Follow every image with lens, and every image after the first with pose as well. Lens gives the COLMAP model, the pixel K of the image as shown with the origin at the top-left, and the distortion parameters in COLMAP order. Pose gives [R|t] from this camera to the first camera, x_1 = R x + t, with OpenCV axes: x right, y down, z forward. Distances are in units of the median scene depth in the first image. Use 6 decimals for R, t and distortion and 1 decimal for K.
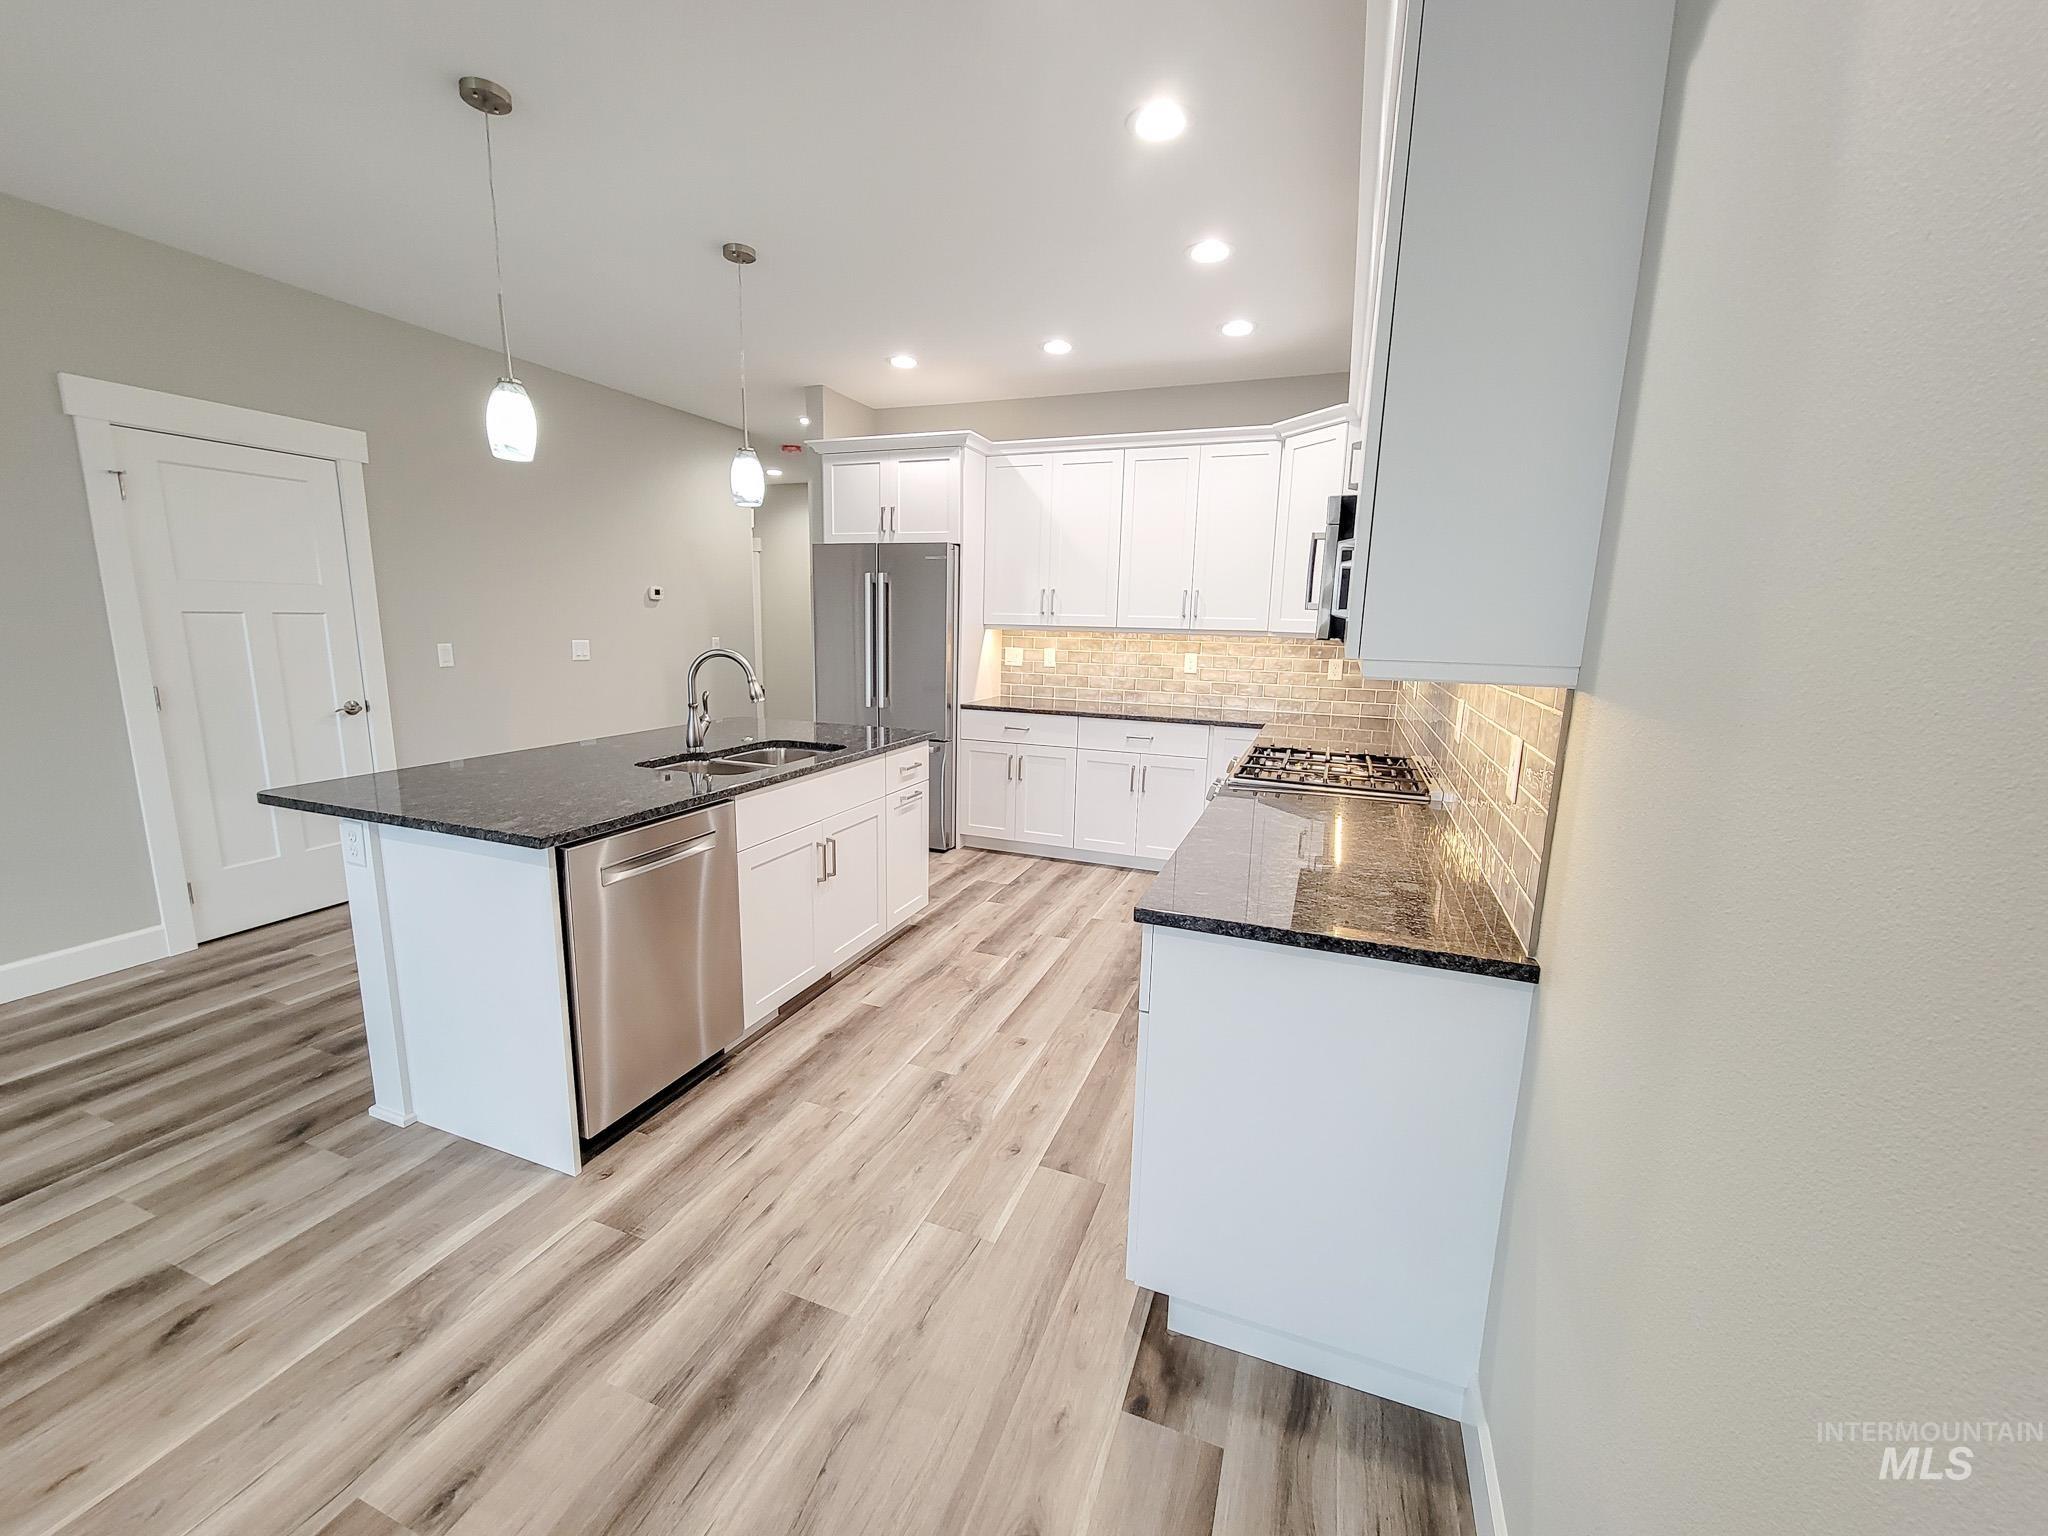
lens RADIAL K [[831.8, 0, 1004.8], [0, 831.8, 772.8], [0, 0, 1]] dist [0.006351, -0.006034]
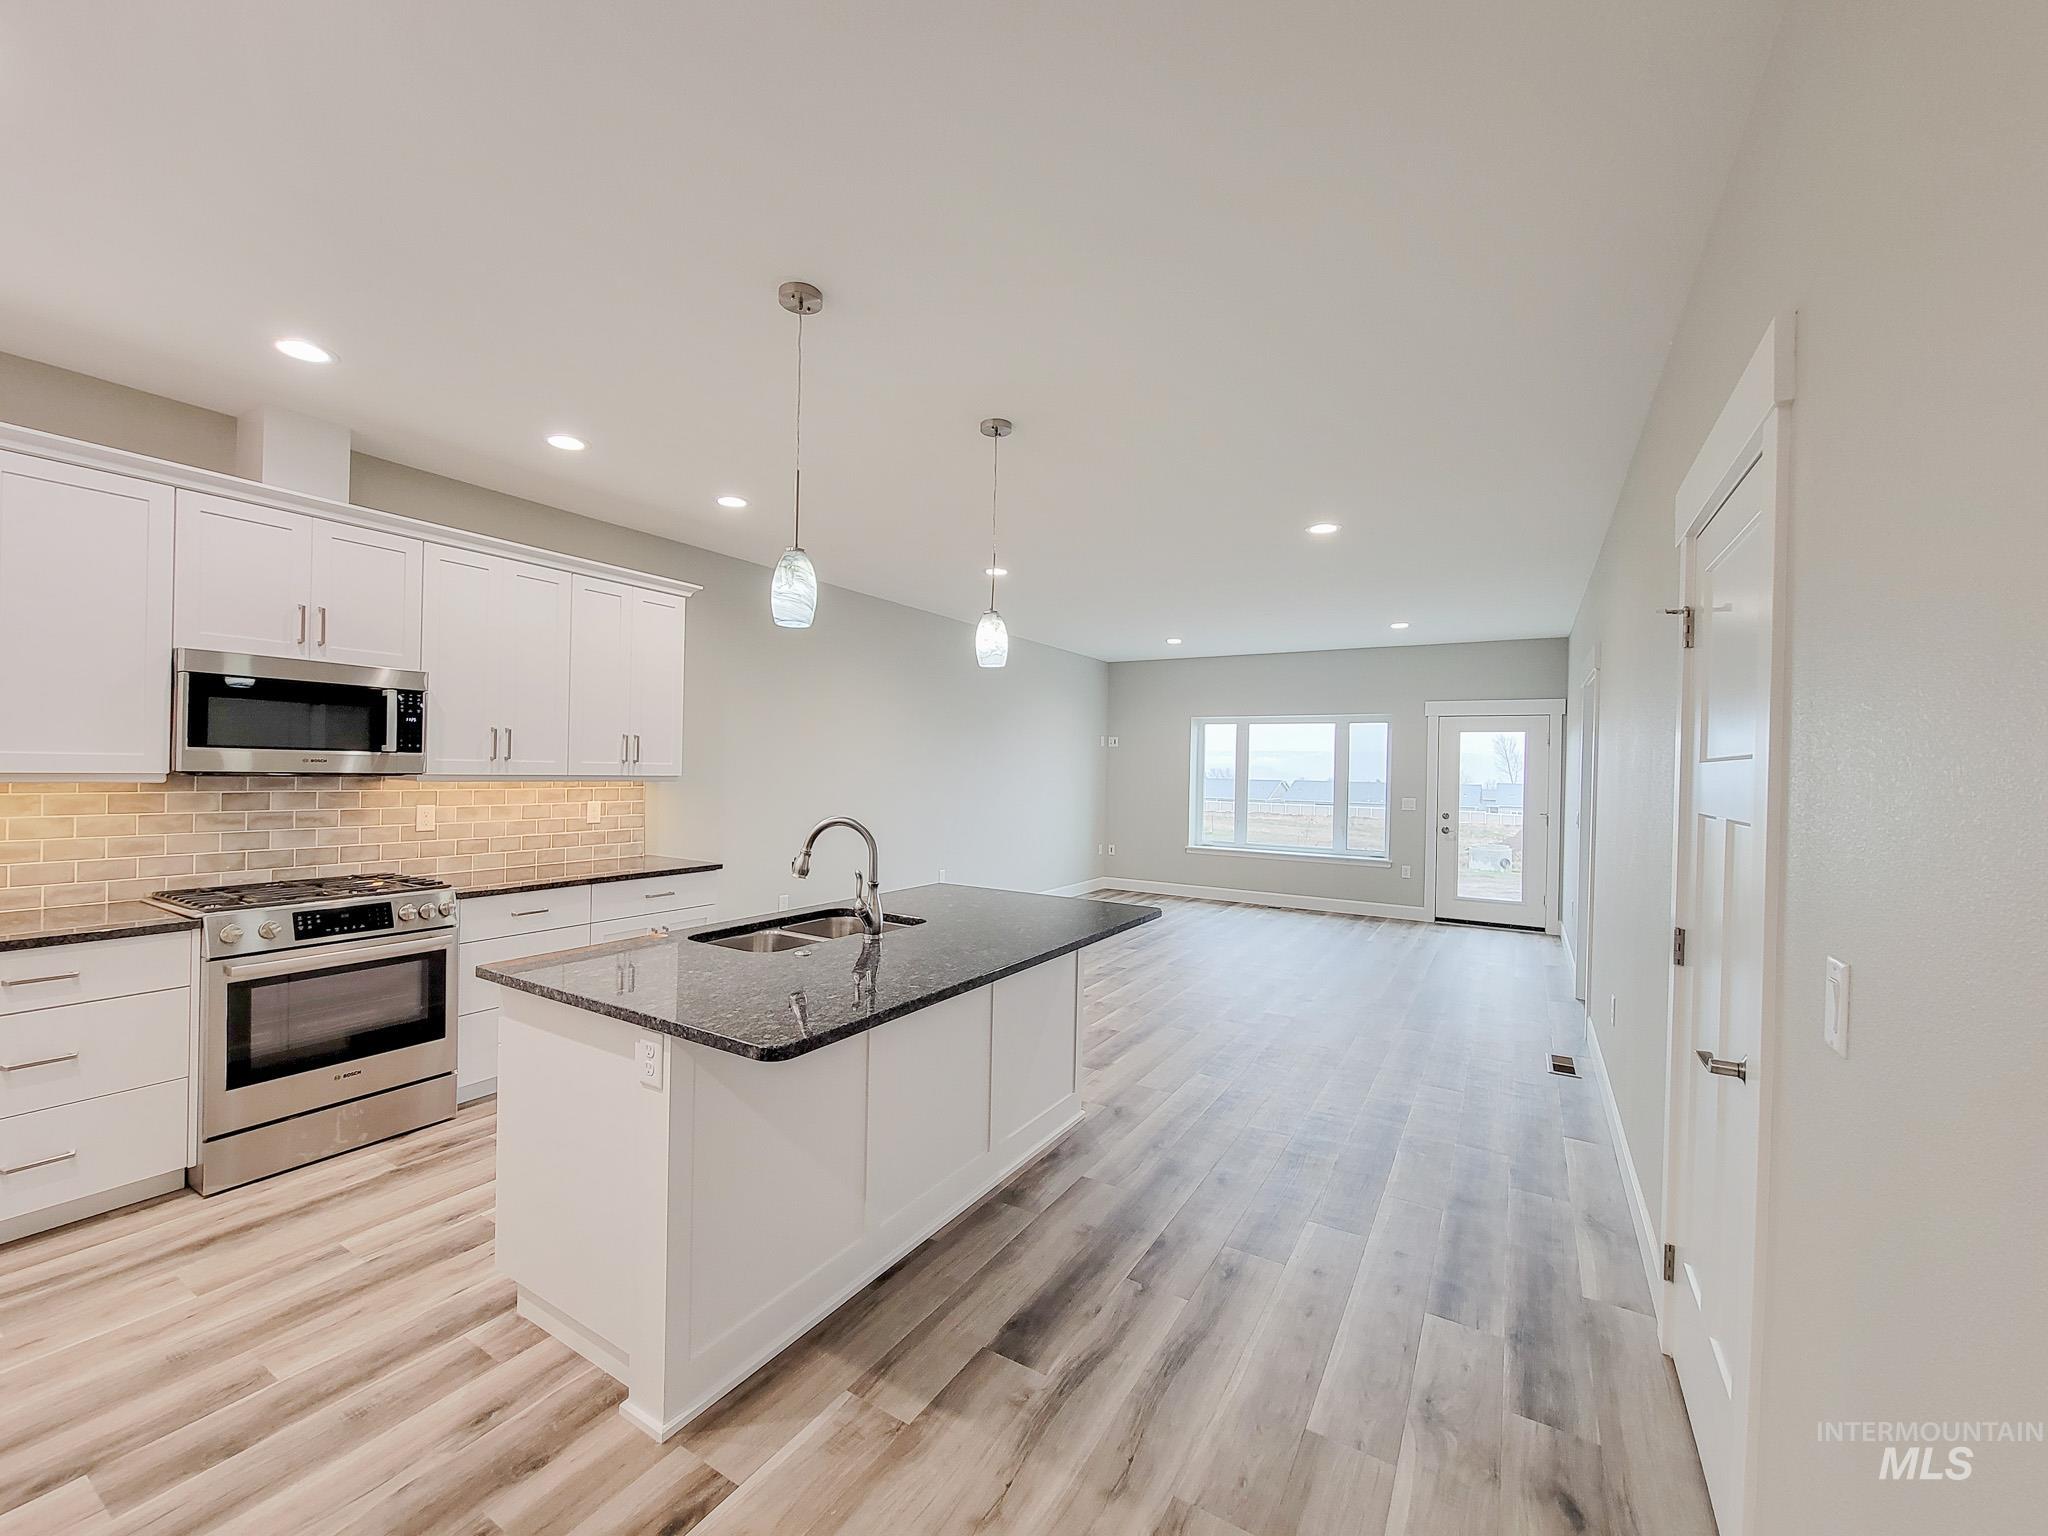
lens RADIAL K [[831.8, 0, 1021.3], [0, 831.8, 768.9], [0, 0, 1]] dist [0.006351, -0.006034]
pose [[-0.987351, -0.041170, 0.153112, -0.633736], [-0.012397, 0.982789, 0.184316, -0.348644], [-0.158065, 0.180087, -0.970868, 1.743005]]
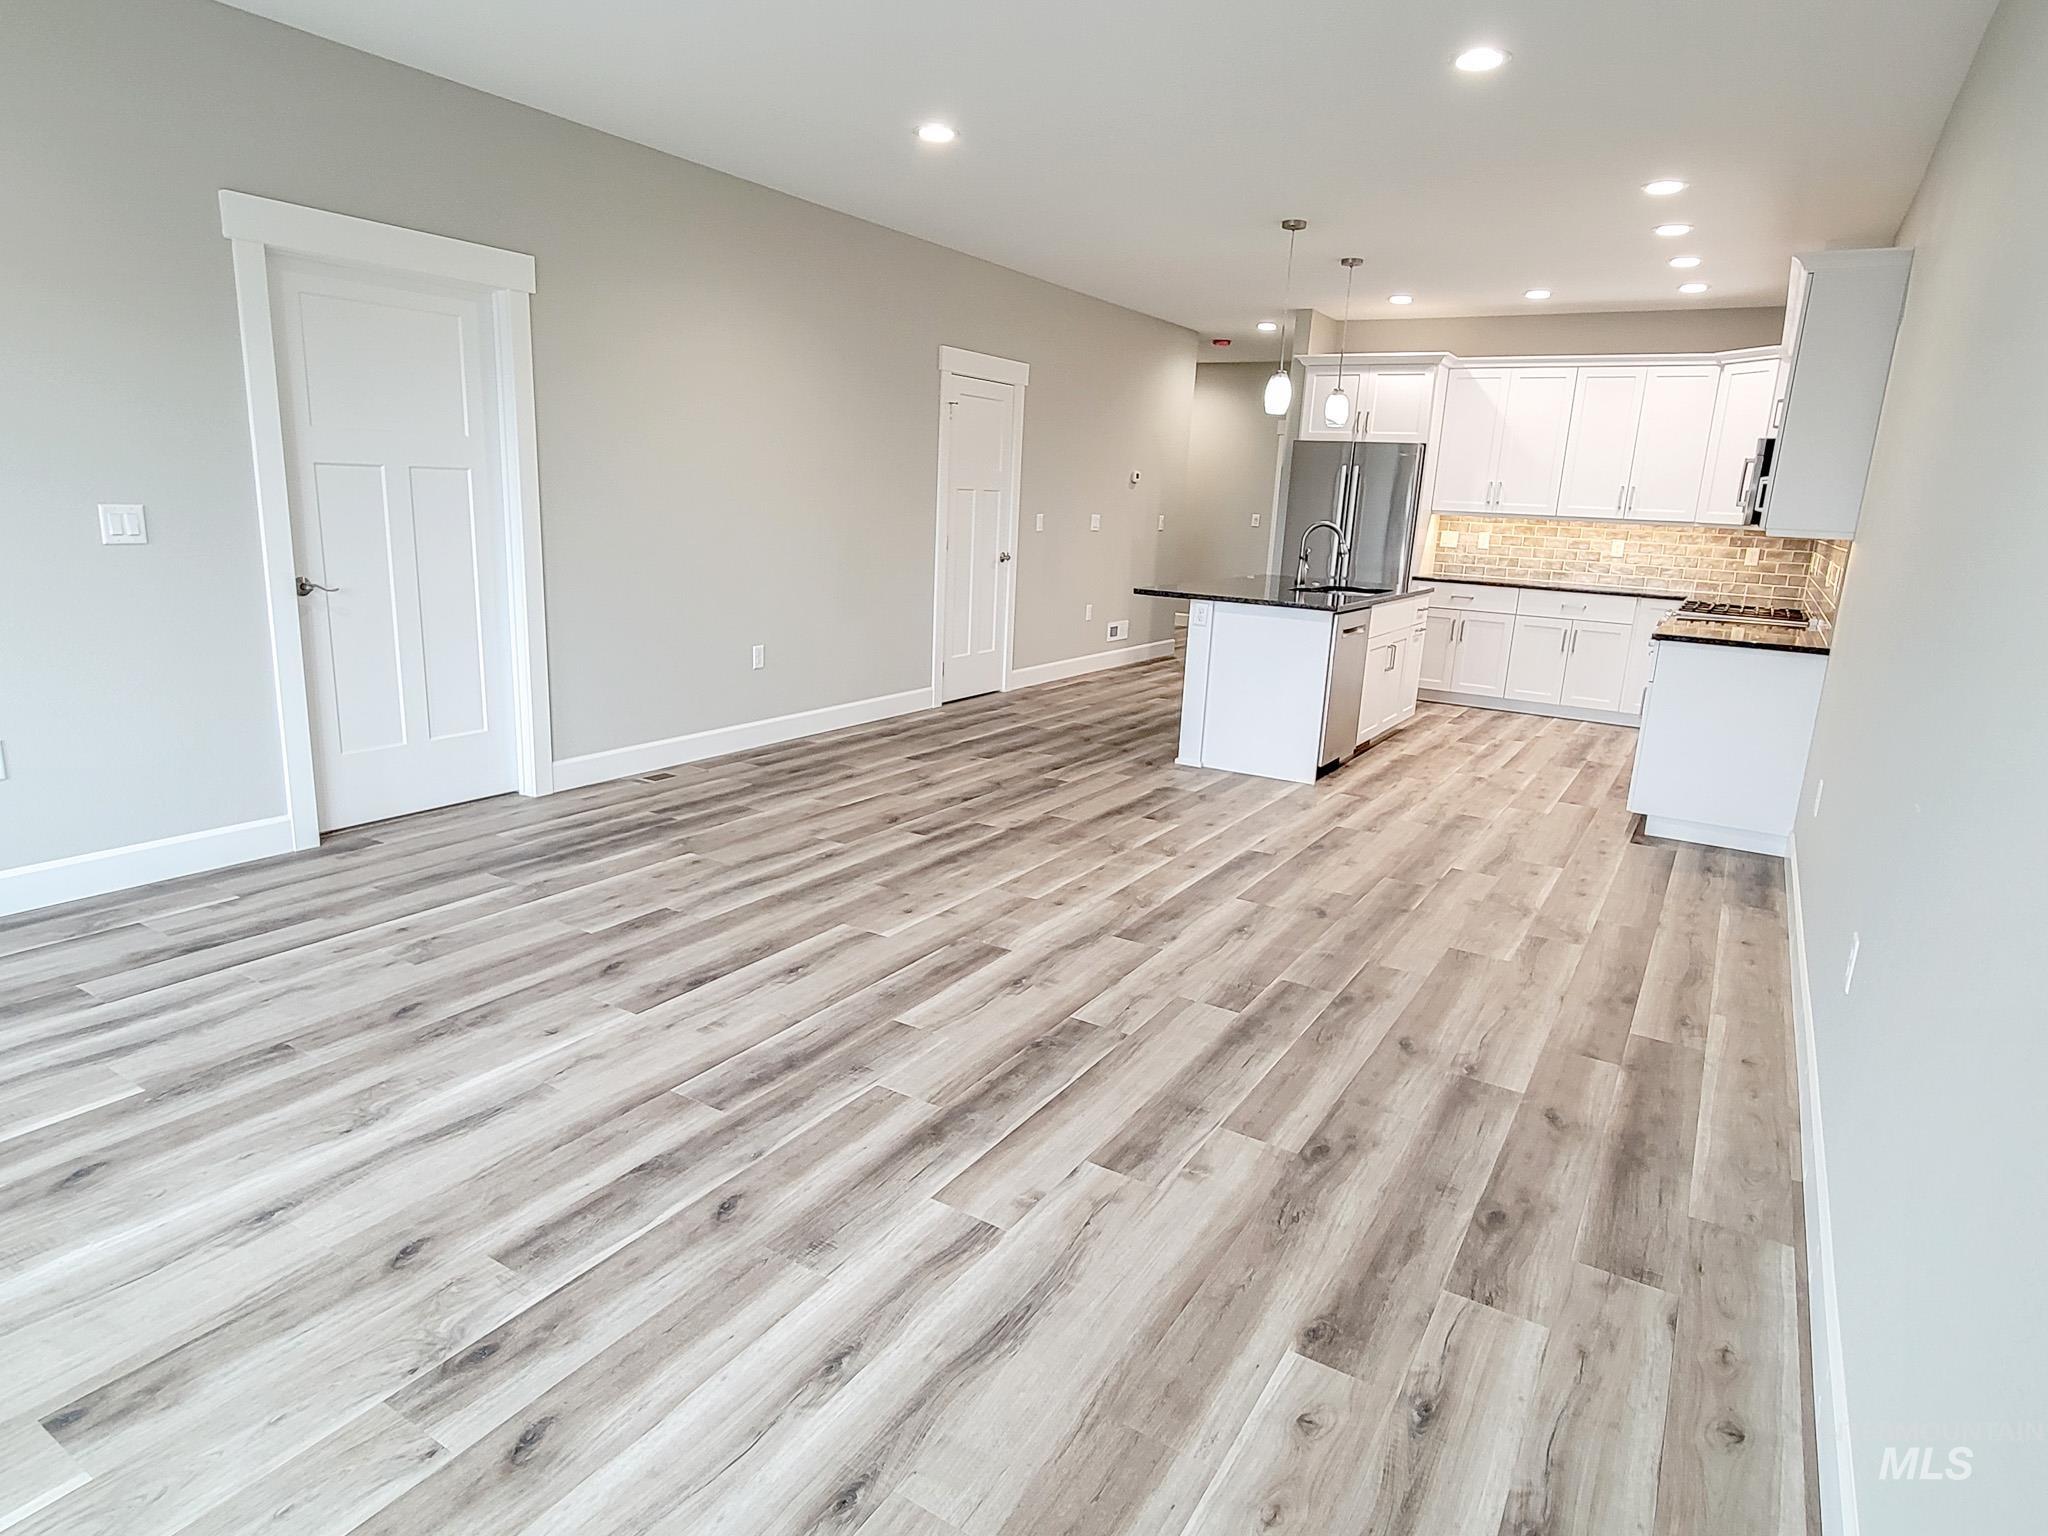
lens RADIAL K [[1204.0, 0, 995.1], [0, 1204.0, 772.4], [0, 0, 1]] dist [0.009013, -0.001472]
pose [[0.983383, 0.064774, -0.169595, -0.518977], [-0.057851, 0.997290, 0.045455, 0.245634], [0.172080, -0.034888, 0.984465, -1.312851]]
